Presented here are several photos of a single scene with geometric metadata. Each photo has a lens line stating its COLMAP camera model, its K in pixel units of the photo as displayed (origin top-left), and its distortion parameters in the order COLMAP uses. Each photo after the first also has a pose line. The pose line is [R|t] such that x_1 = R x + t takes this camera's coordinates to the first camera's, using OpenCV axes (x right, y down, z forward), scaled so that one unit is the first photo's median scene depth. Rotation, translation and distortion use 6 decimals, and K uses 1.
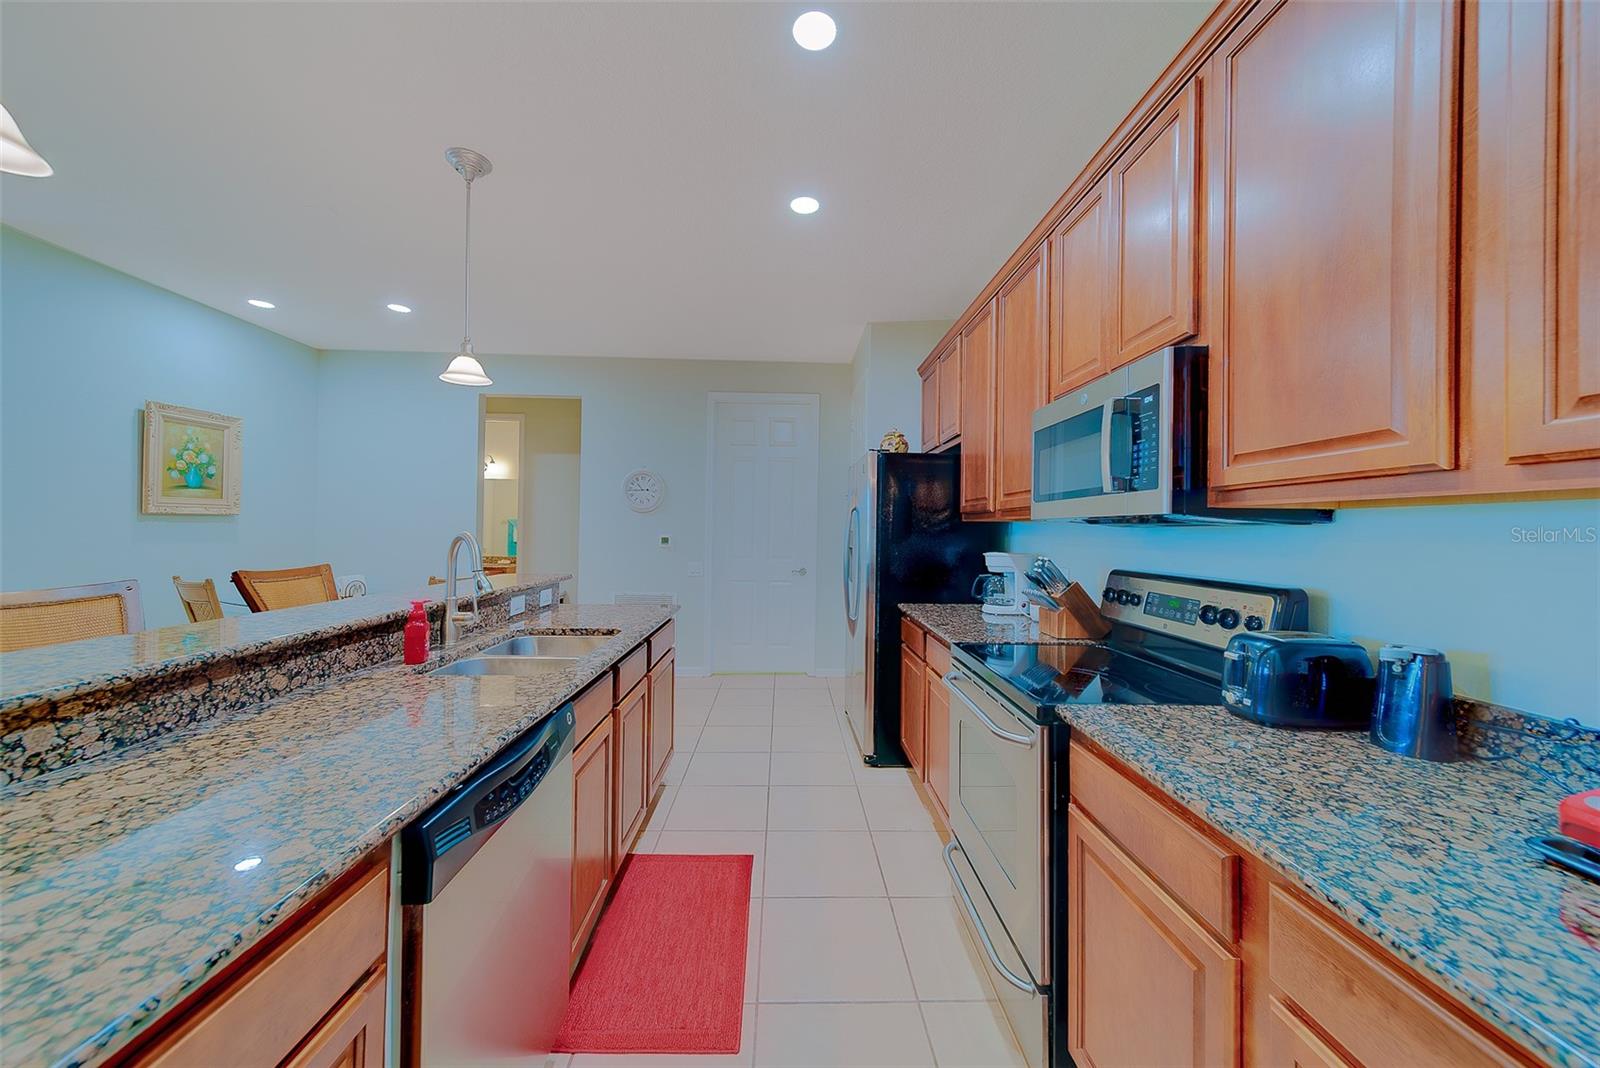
lens RADIAL K [[577.0, 0, 812.2], [0, 577.0, 525.4], [0, 0, 1]] dist [0.004981, 0.000020]
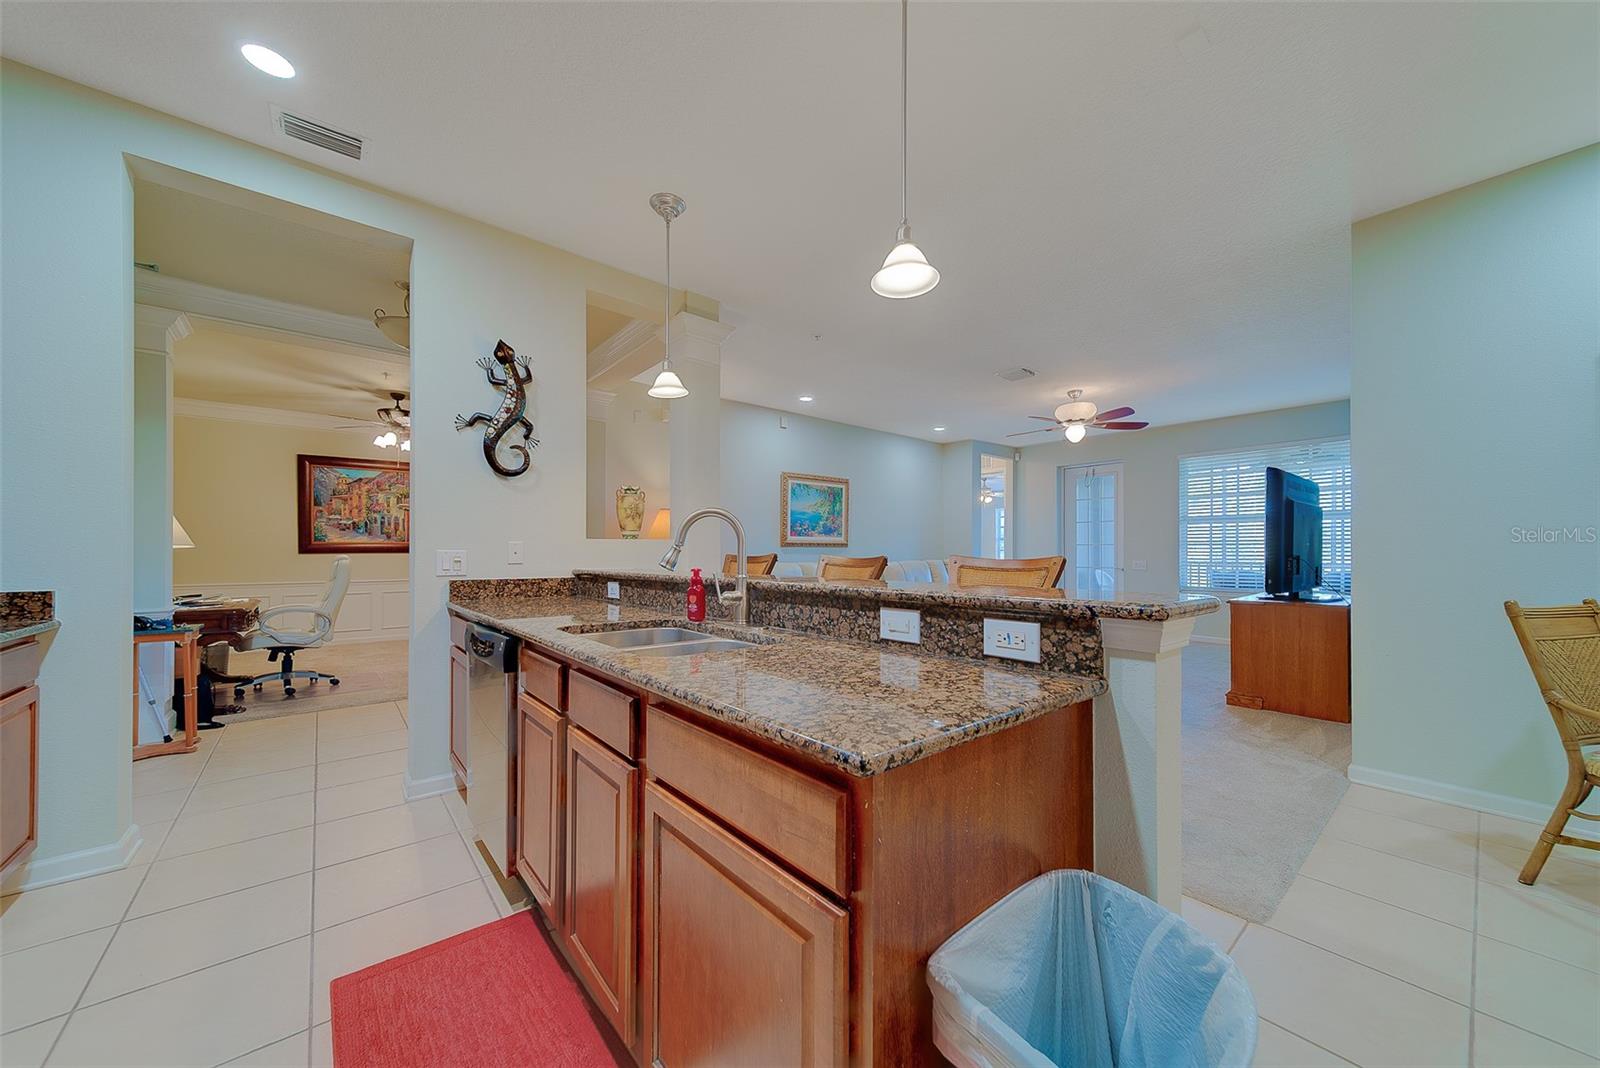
lens RADIAL K [[577.0, 0, 800.3], [0, 577.0, 548.9], [0, 0, 1]] dist [0.004981, 0.000020]
pose [[-0.796515, -0.021591, -0.604233, -0.154385], [-0.008518, 0.999664, -0.024492, 0.137335], [0.604558, -0.014361, -0.796432, 2.453059]]
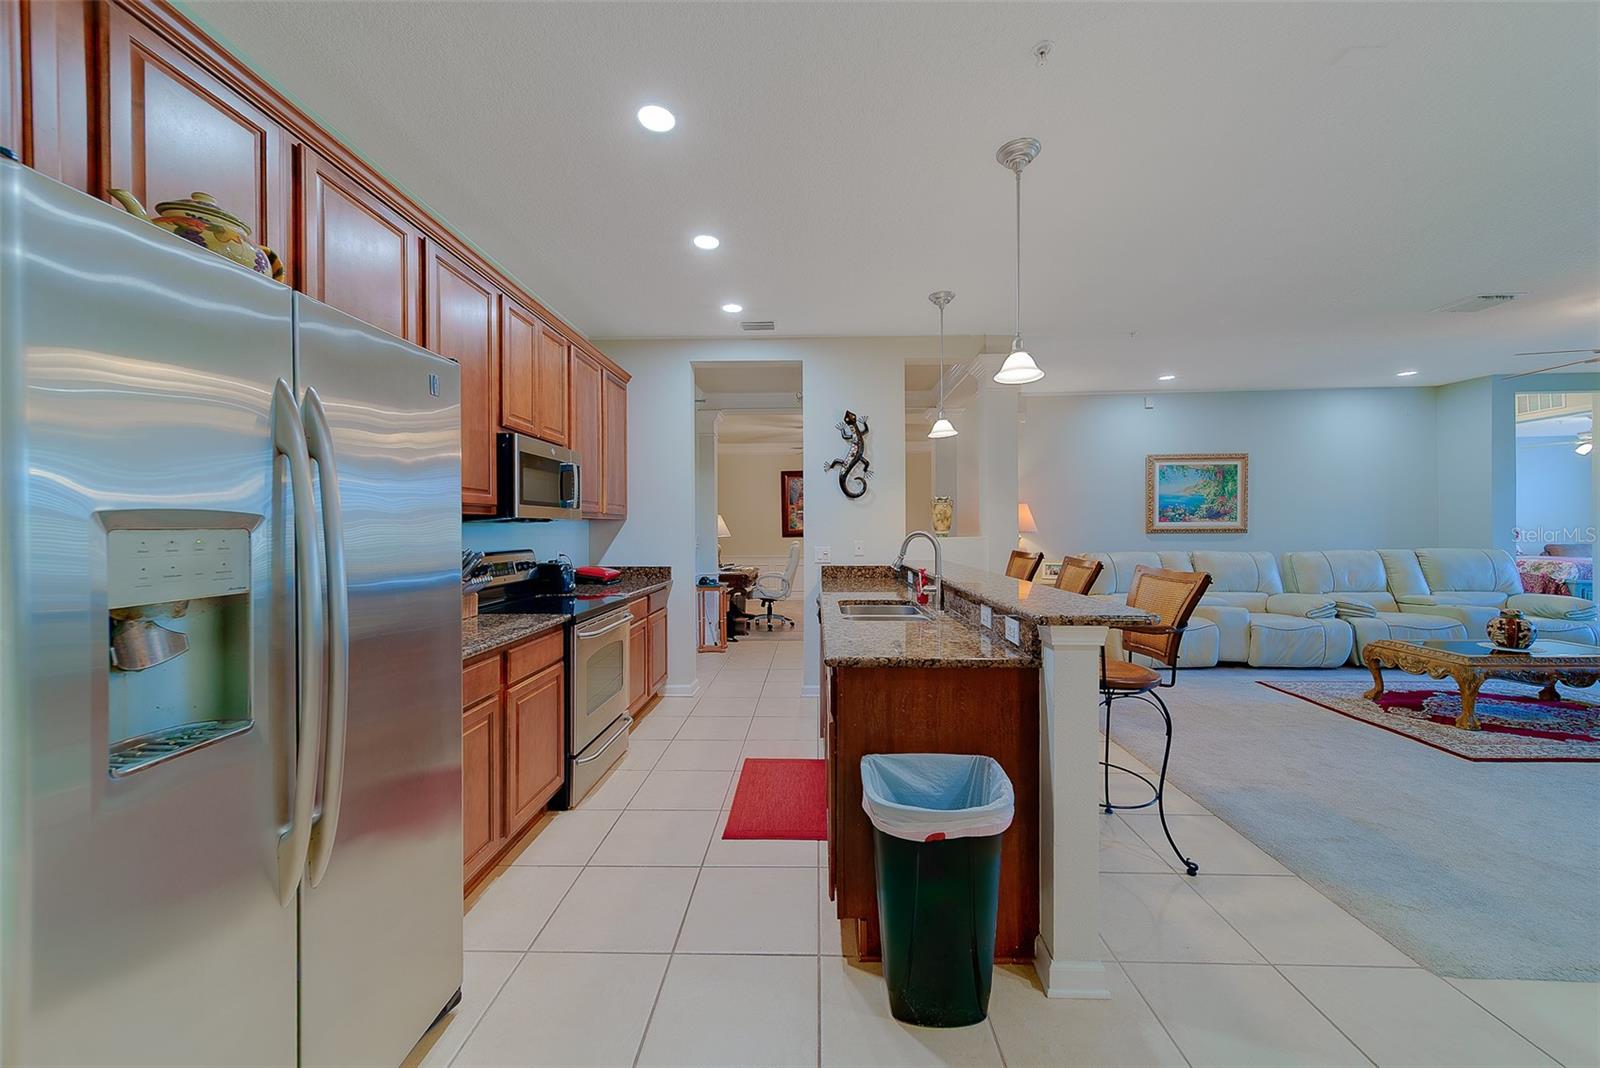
lens RADIAL K [[577.0, 0, 796.1], [0, 577.0, 527.4], [0, 0, 1]] dist [0.004981, 0.000020]
pose [[-0.996694, -0.010332, 0.080583, -0.507768], [-0.010995, 0.999909, -0.007784, 0.021909], [-0.080495, -0.008644, -0.996718, 3.333061]]
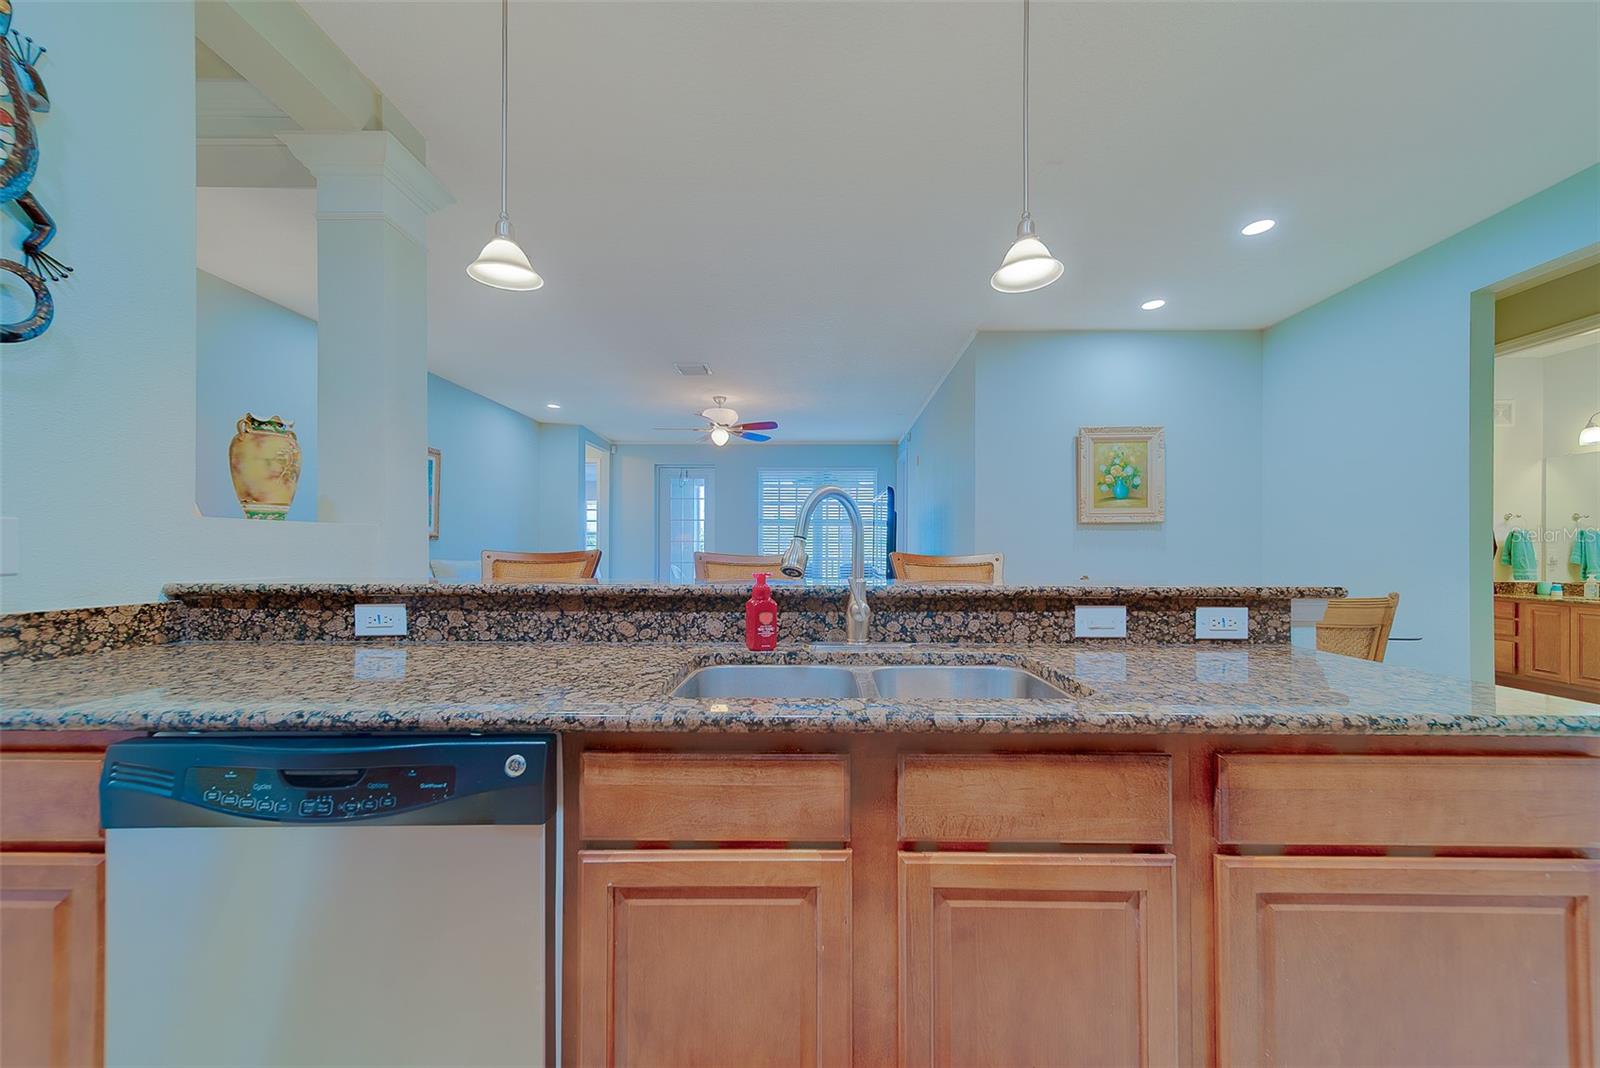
lens RADIAL K [[577.0, 0, 813.6], [0, 577.0, 548.7], [0, 0, 1]] dist [0.004981, 0.000020]
pose [[-0.052998, -0.019425, -0.998406, 0.138638], [0.004051, 0.999798, -0.019667, 0.133263], [0.998586, -0.005087, -0.052908, 1.316248]]
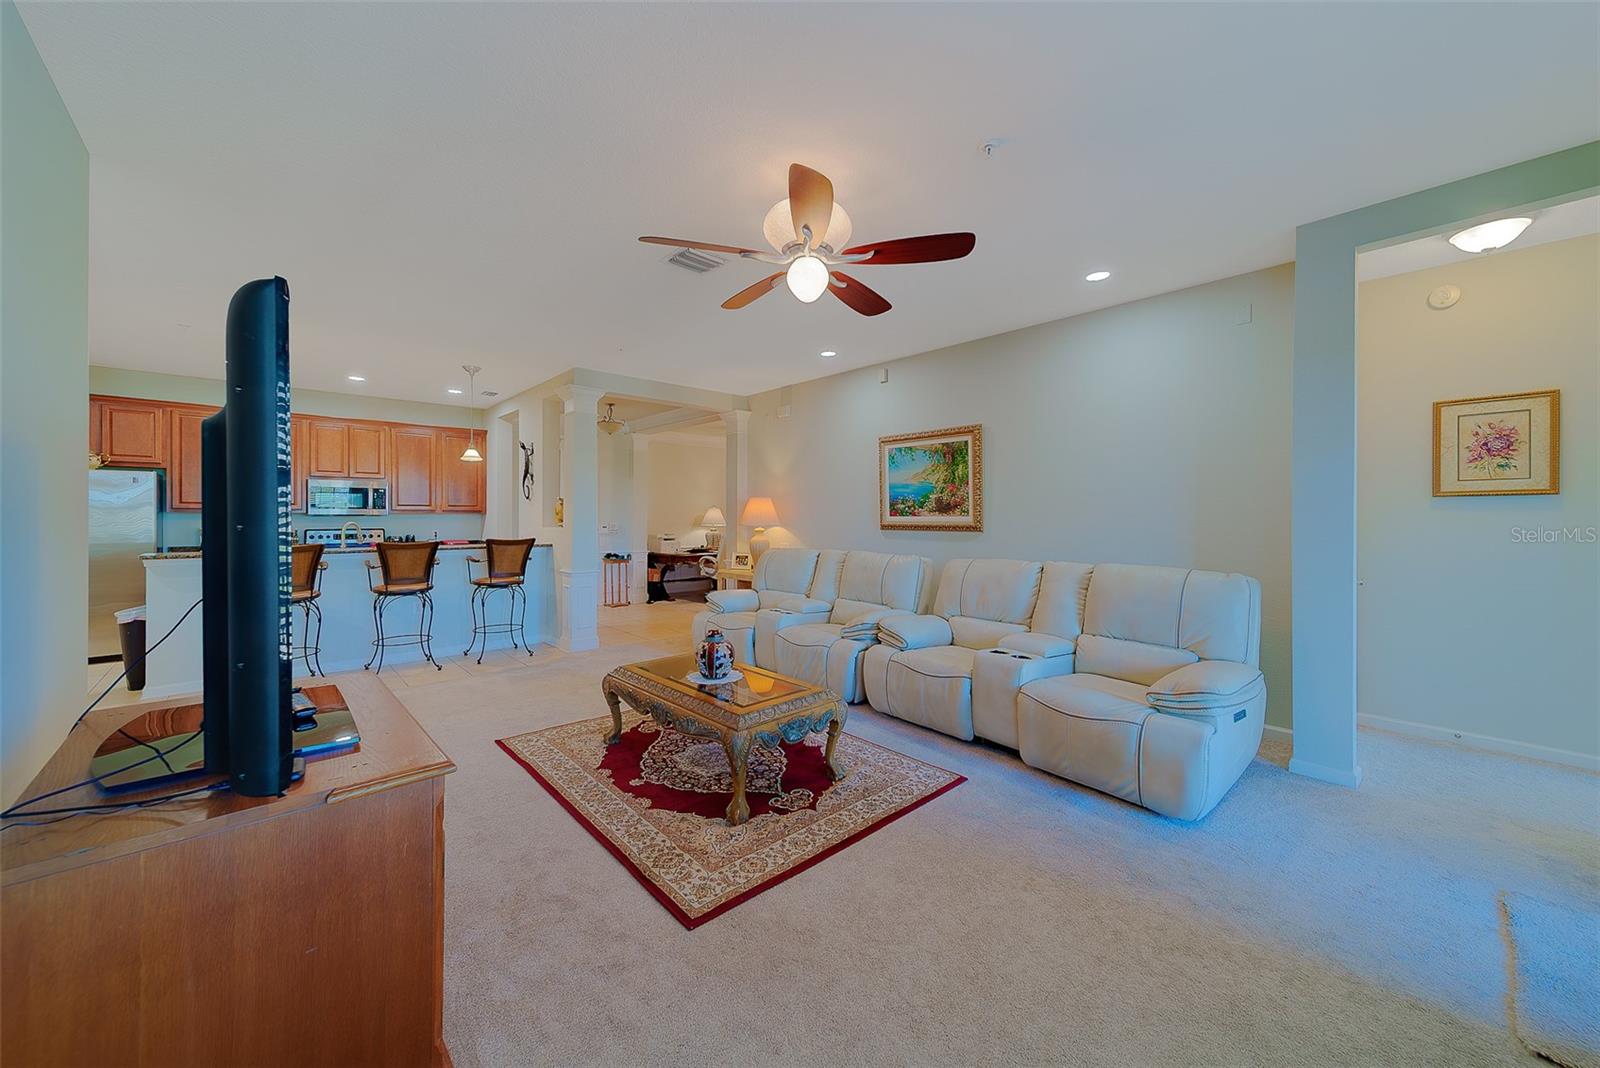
lens RADIAL K [[577.0, 0, 802.3], [0, 577.0, 517.9], [0, 0, 1]] dist [0.004981, 0.000020]
pose [[-0.653985, -0.018285, 0.756286, -5.472872], [-0.018284, 0.999798, 0.008361, -0.096039], [-0.756286, -0.008360, -0.654187, 1.526444]]
